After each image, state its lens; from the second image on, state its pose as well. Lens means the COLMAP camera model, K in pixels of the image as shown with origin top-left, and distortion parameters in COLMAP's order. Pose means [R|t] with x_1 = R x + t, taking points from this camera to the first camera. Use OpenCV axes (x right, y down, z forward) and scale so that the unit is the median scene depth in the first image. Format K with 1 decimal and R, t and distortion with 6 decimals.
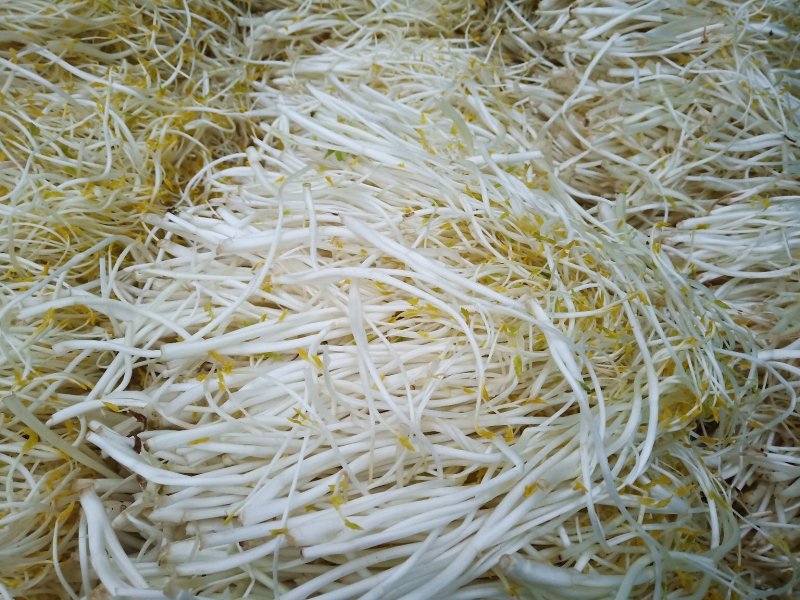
lens RADIAL K [[608.2, 0, 400.0], [0, 608.2, 300.0], [0, 0, 1]] dist [0.036050, -0.090098]
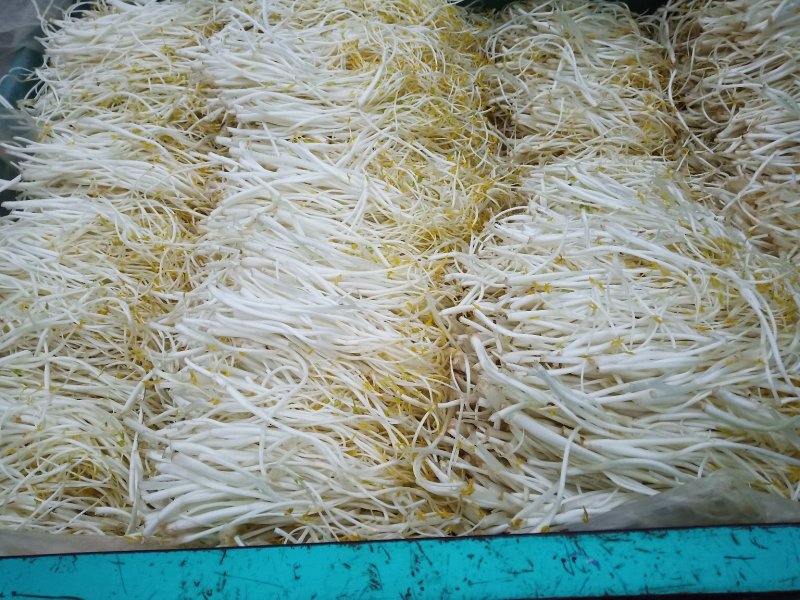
lens RADIAL K [[608.2, 0, 400.0], [0, 608.2, 300.0], [0, 0, 1]] dist [0.036050, -0.090098]
pose [[0.972840, 0.073794, -0.219402, -0.162943], [-0.125467, 0.964617, -0.231888, 0.331206], [0.194527, 0.253118, 0.947676, -0.423449]]
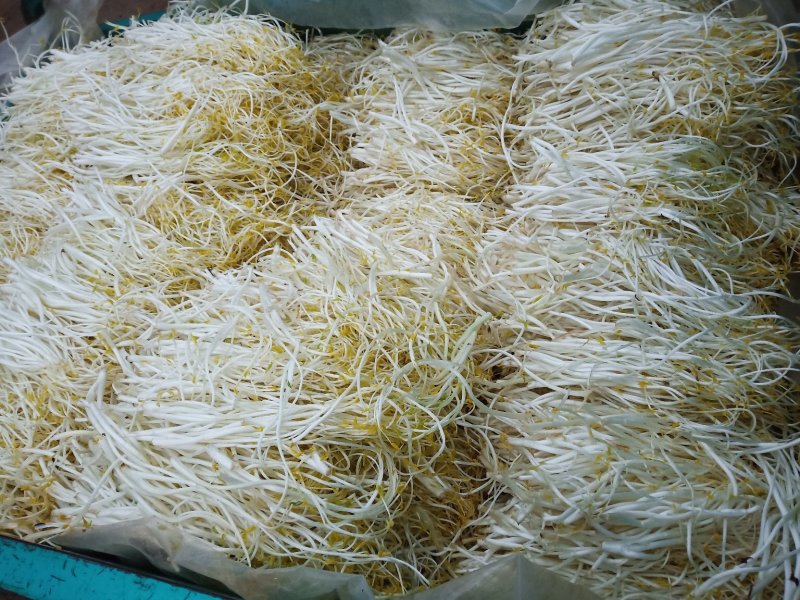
lens RADIAL K [[608.2, 0, 400.0], [0, 608.2, 300.0], [0, 0, 1]] dist [0.036050, -0.090098]
pose [[0.847118, 0.182077, -0.499239, 0.782145], [-0.263435, 0.959793, -0.096955, -0.007267], [0.461513, 0.213649, 0.861023, -0.289899]]
